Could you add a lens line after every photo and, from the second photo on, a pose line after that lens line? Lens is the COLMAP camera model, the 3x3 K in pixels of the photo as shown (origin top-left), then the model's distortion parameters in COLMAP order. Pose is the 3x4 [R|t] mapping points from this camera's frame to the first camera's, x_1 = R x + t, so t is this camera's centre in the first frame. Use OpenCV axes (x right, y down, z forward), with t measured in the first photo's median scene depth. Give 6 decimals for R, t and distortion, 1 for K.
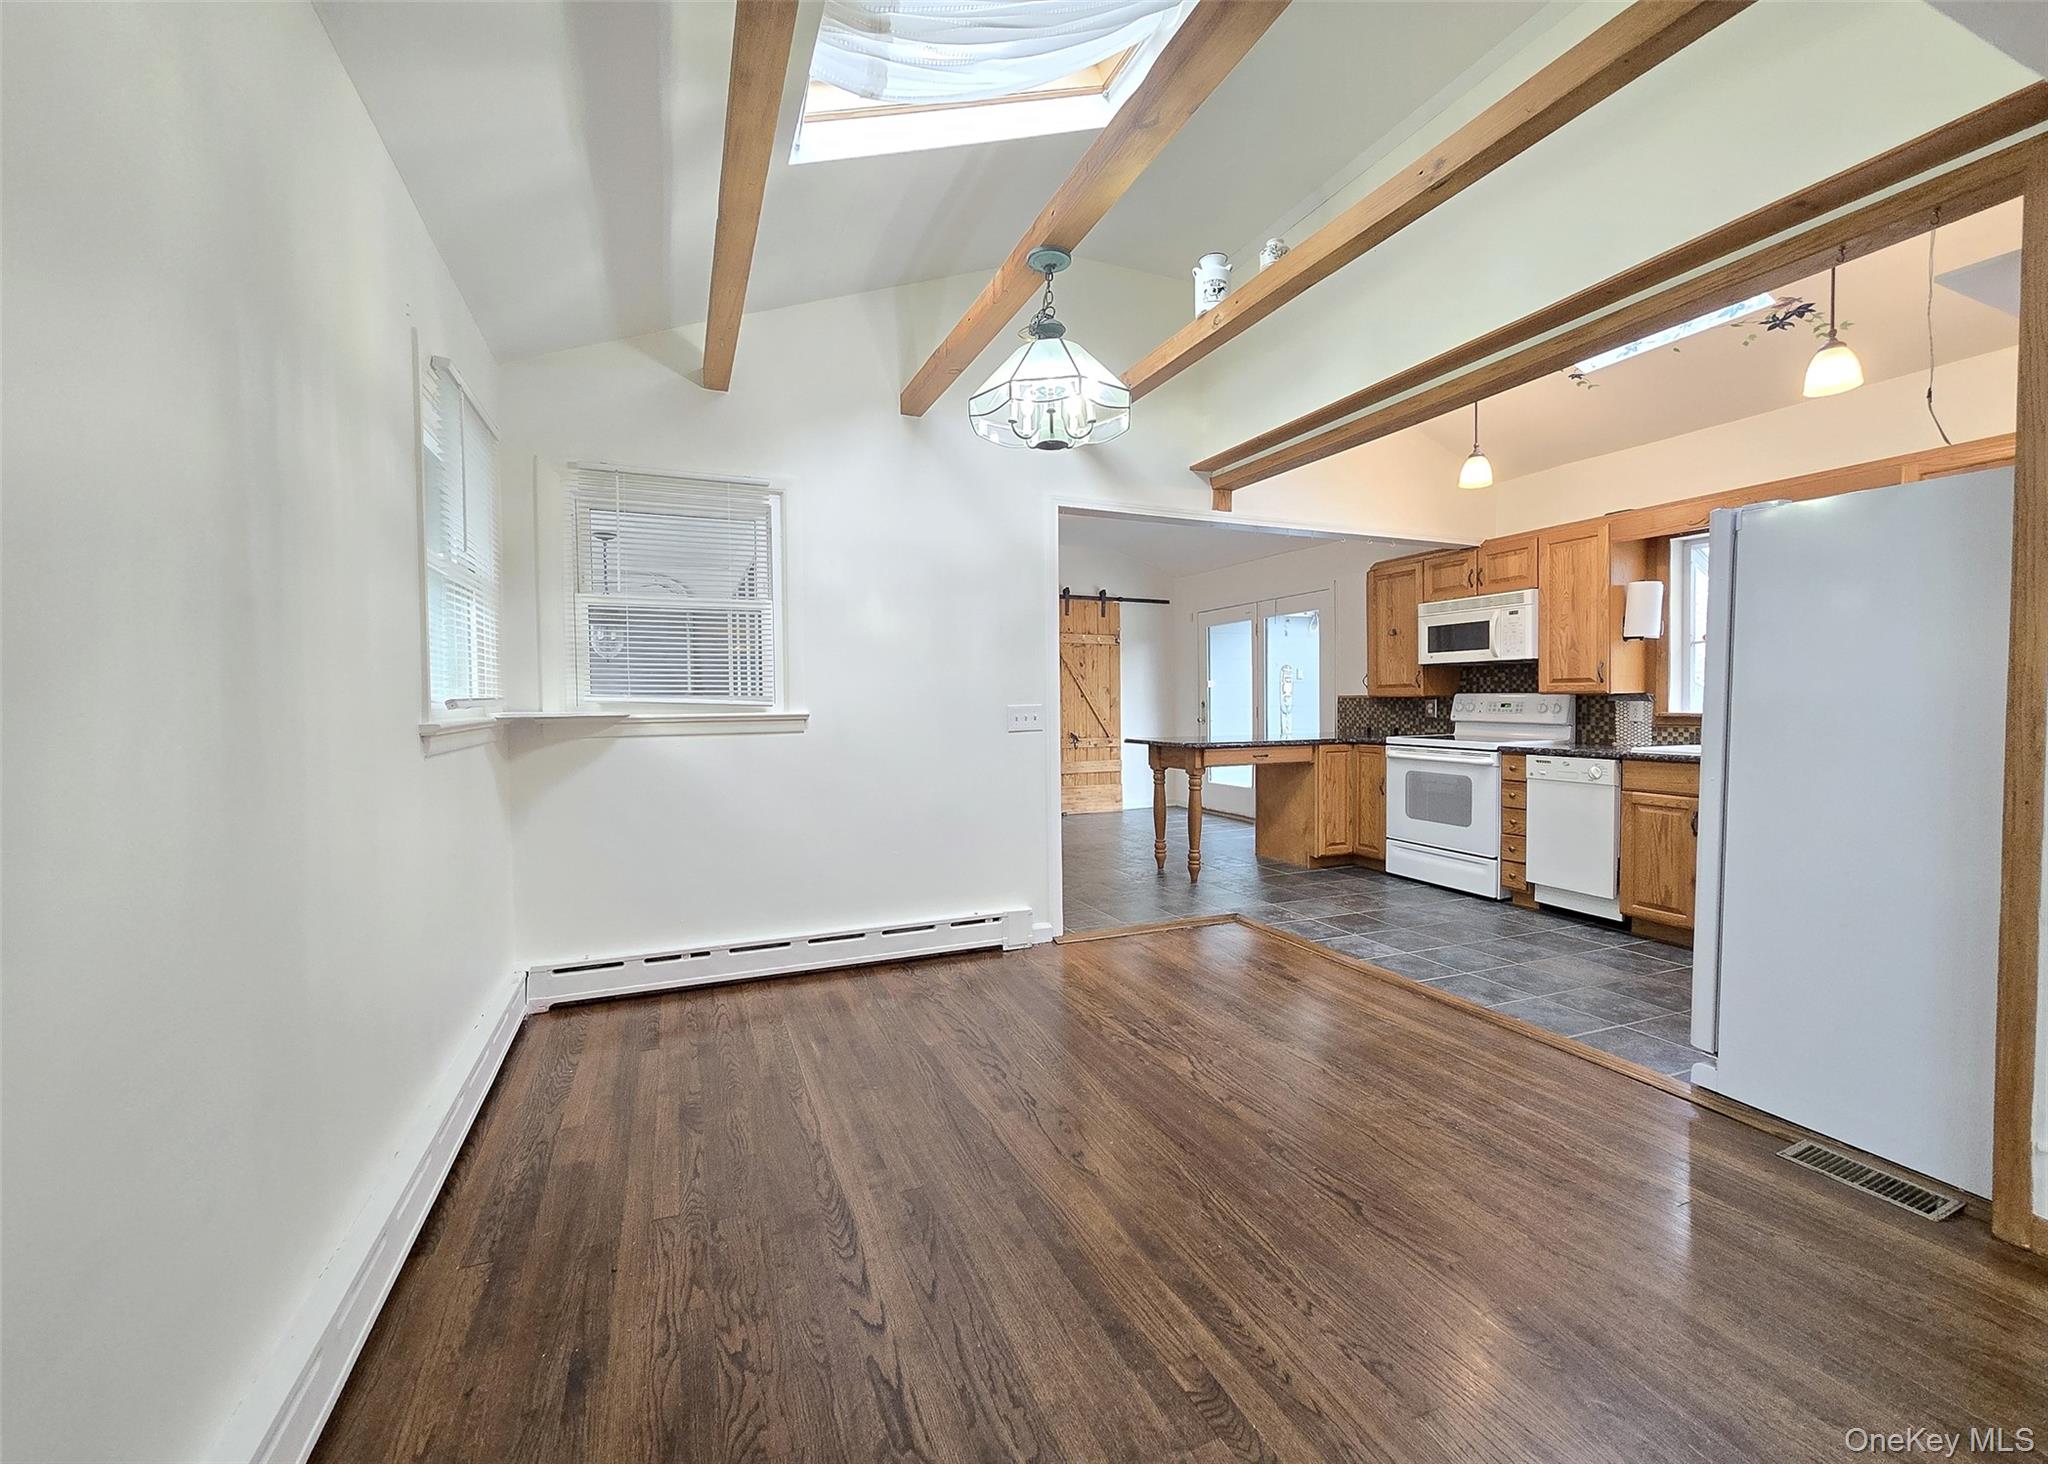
lens RADIAL K [[843.0, 0, 1040.6], [0, 843.0, 722.3], [0, 0, 1]] dist [-0.000567, 0.000562]
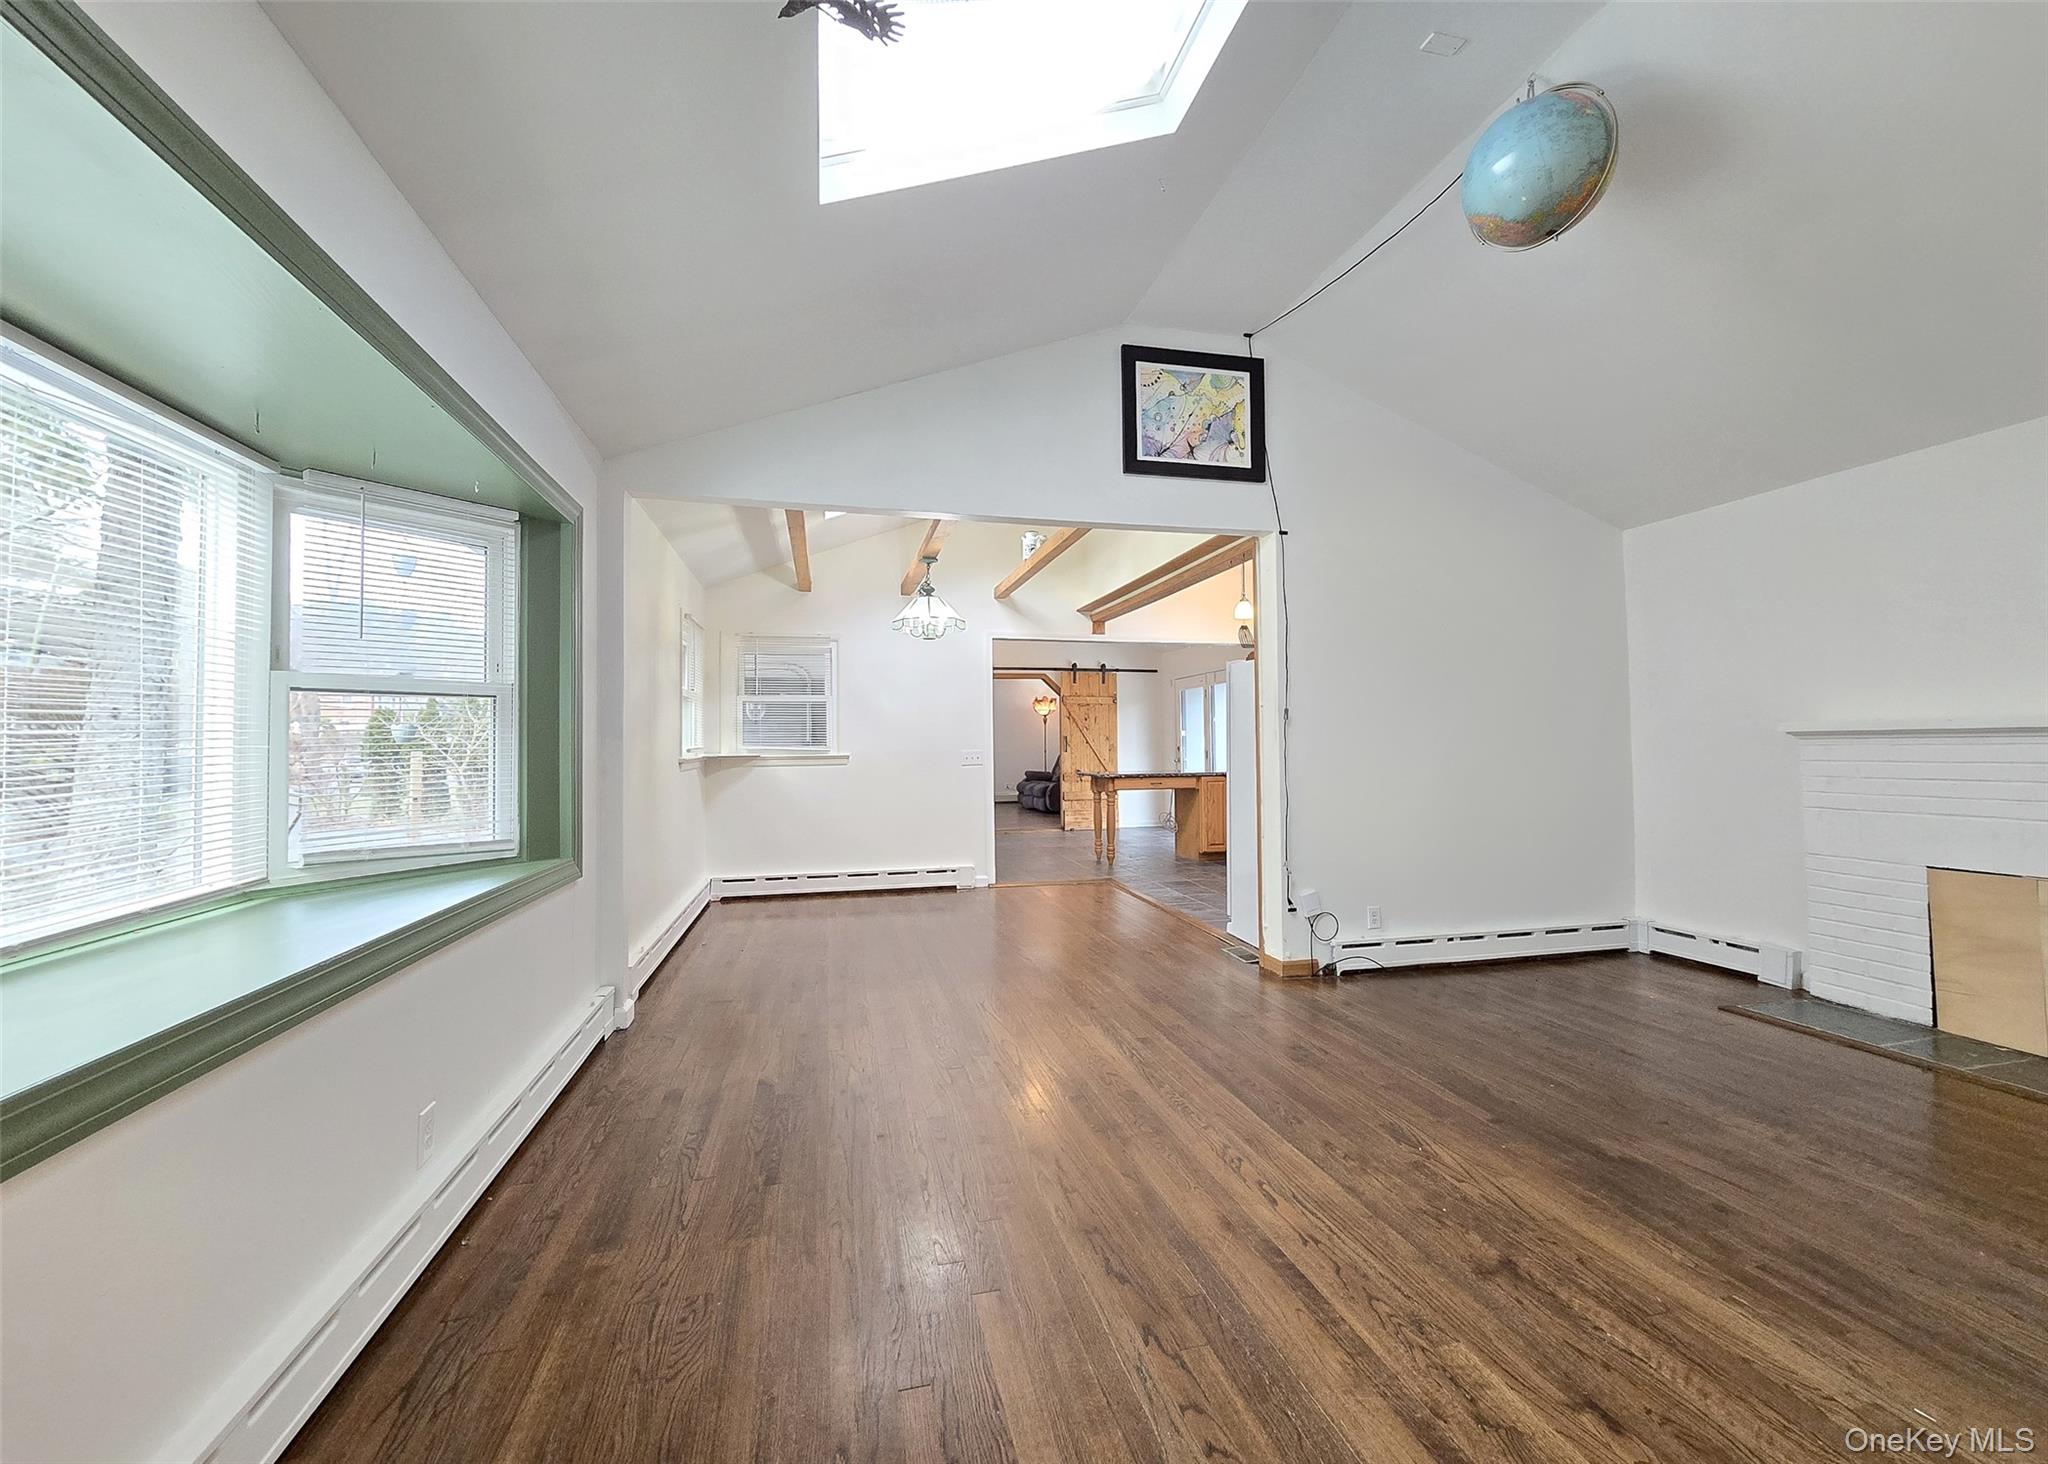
lens RADIAL K [[843.0, 0, 1040.6], [0, 843.0, 722.3], [0, 0, 1]] dist [-0.000567, 0.000562]
pose [[0.987394, -0.003159, -0.158250, 0.330183], [-0.004702, 0.998774, -0.049272, 0.005579], [0.158212, 0.049395, 0.986169, -0.593127]]
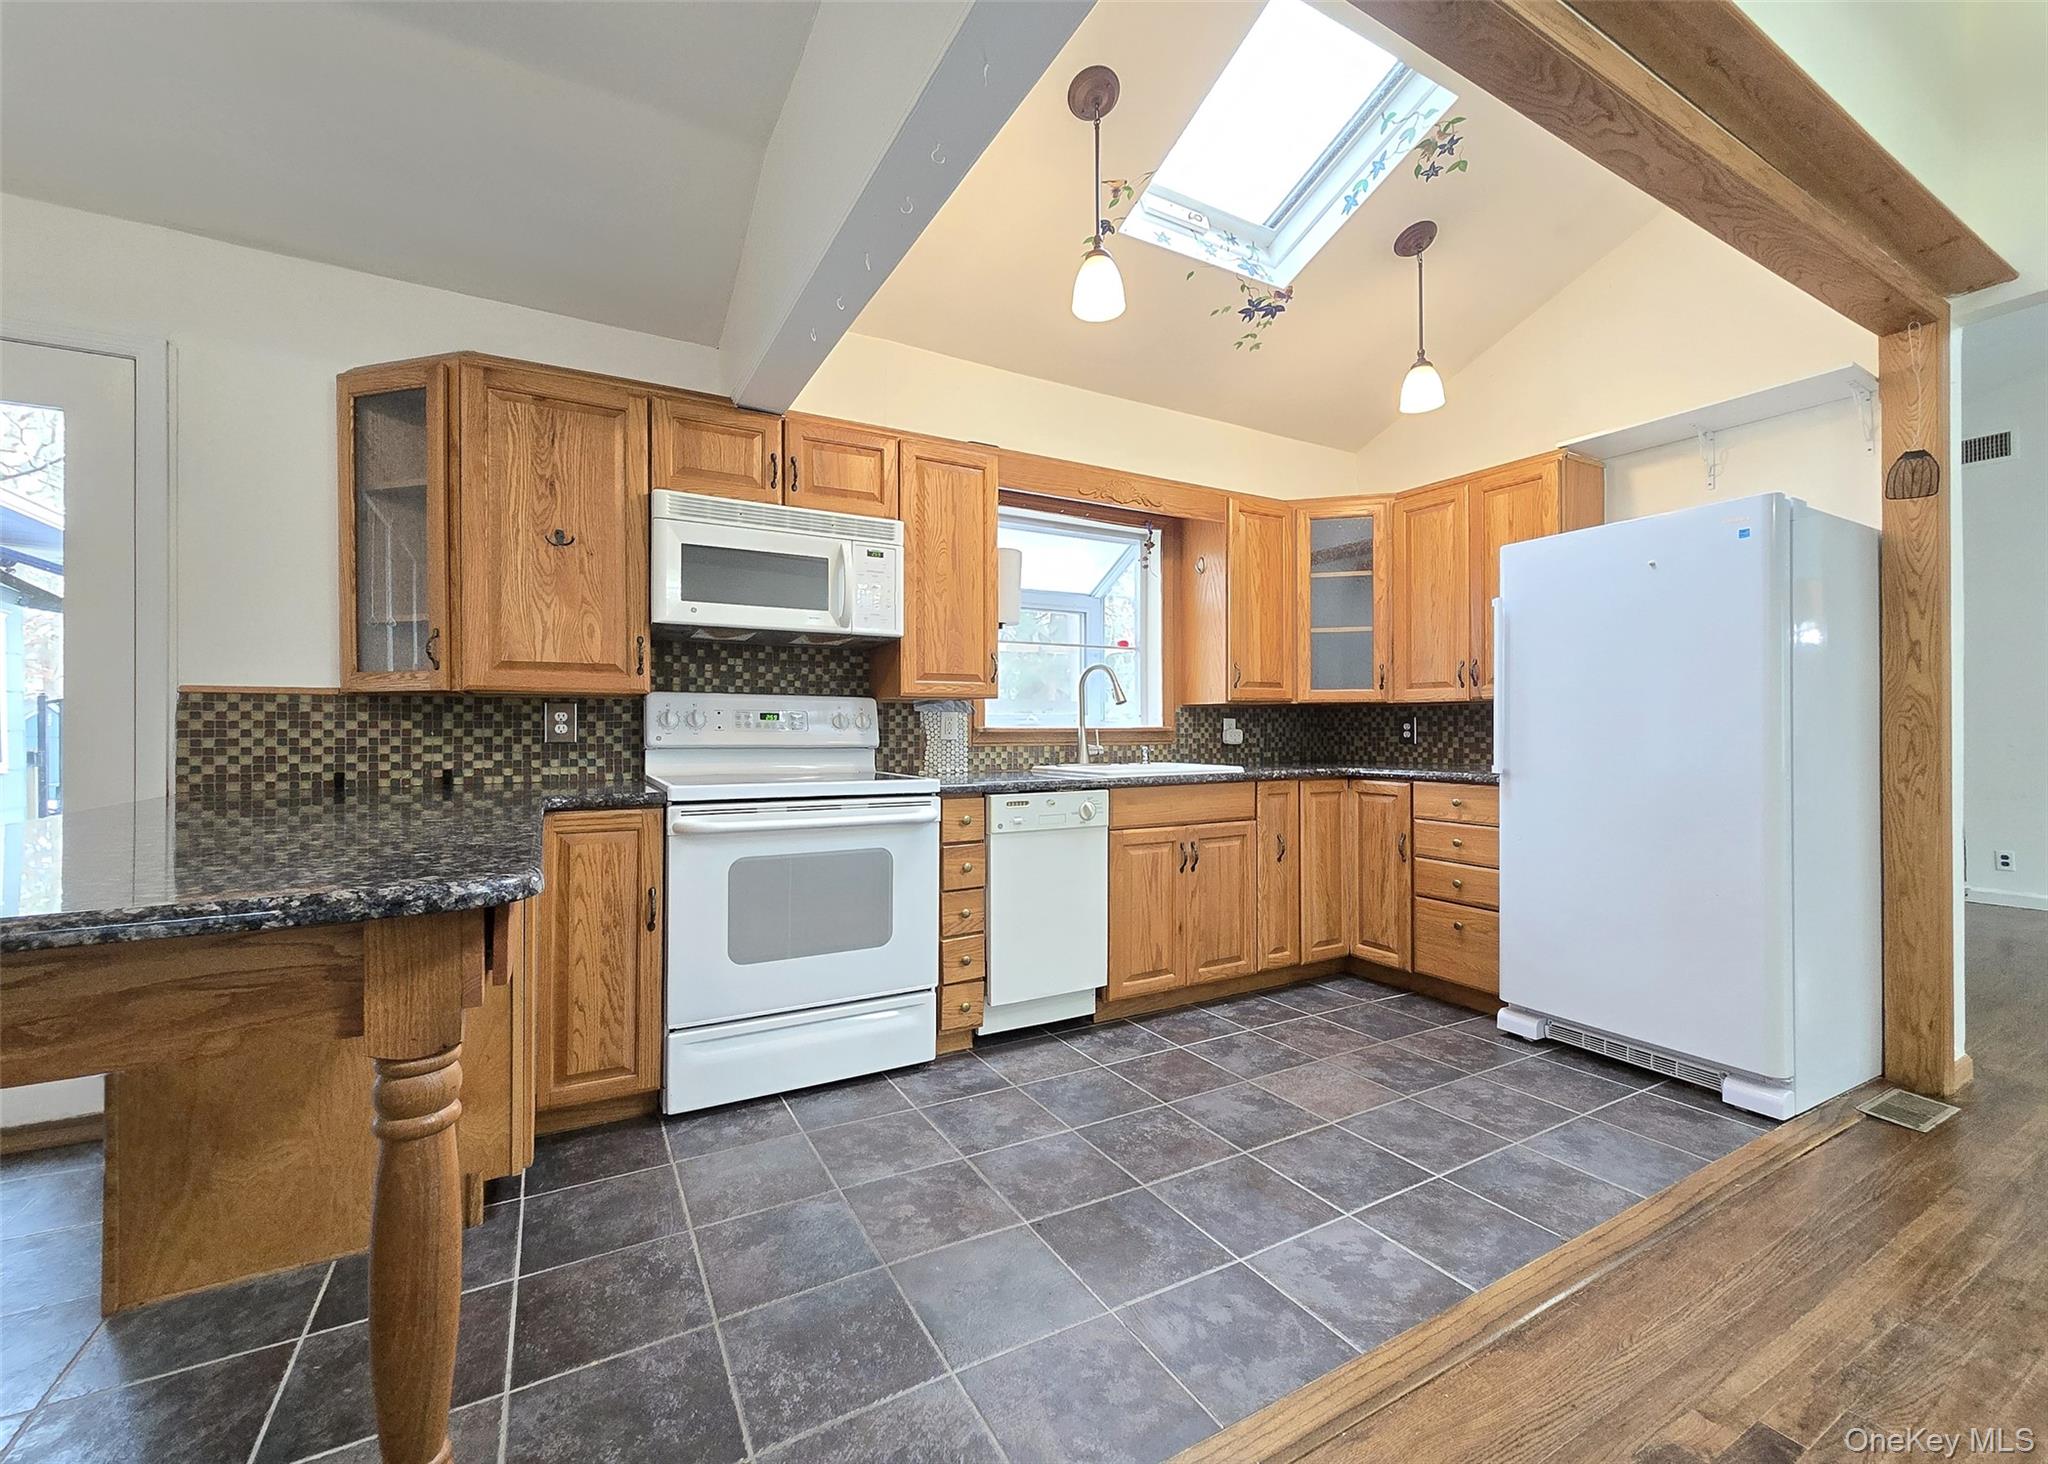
lens RADIAL K [[837.9, 0, 1017.7], [0, 837.9, 725.8], [0, 0, 1]] dist [-0.003120, -0.000008]
pose [[-0.100464, 0.014313, 0.994838, -0.017988], [0.029143, 0.999510, -0.011438, -0.002903], [-0.994514, 0.027843, -0.100832, 0.979153]]
